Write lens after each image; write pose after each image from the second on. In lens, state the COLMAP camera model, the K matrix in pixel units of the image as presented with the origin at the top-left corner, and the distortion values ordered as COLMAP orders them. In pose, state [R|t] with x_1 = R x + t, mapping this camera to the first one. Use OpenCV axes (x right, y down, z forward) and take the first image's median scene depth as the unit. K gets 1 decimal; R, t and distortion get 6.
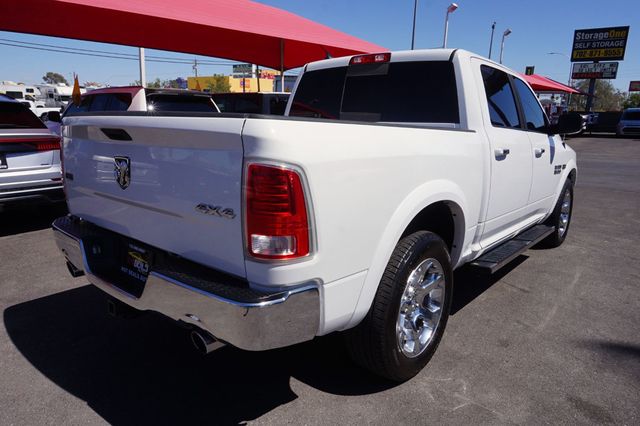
lens RADIAL K [[438.8, 0, 319.7], [0, 438.8, 216.9], [0, 0, 1]] dist [-0.047429, 0.043240]
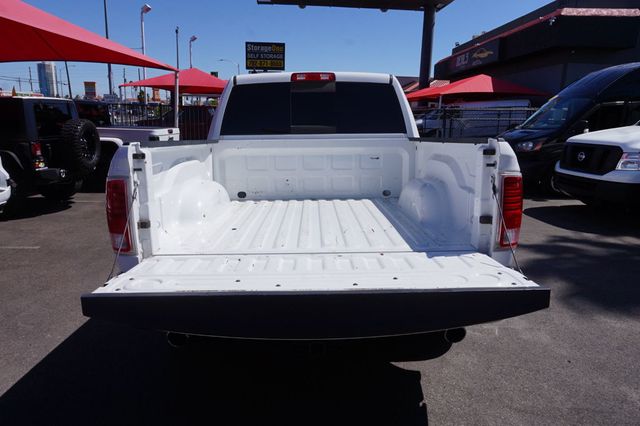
lens RADIAL K [[438.8, 0, 319.7], [0, 438.8, 216.9], [0, 0, 1]] dist [-0.047429, 0.043240]
pose [[0.754823, -0.157089, 0.636840, -0.557338], [0.158623, 0.985797, 0.055156, -0.063121], [-0.636459, 0.059384, 0.769021, 0.142344]]
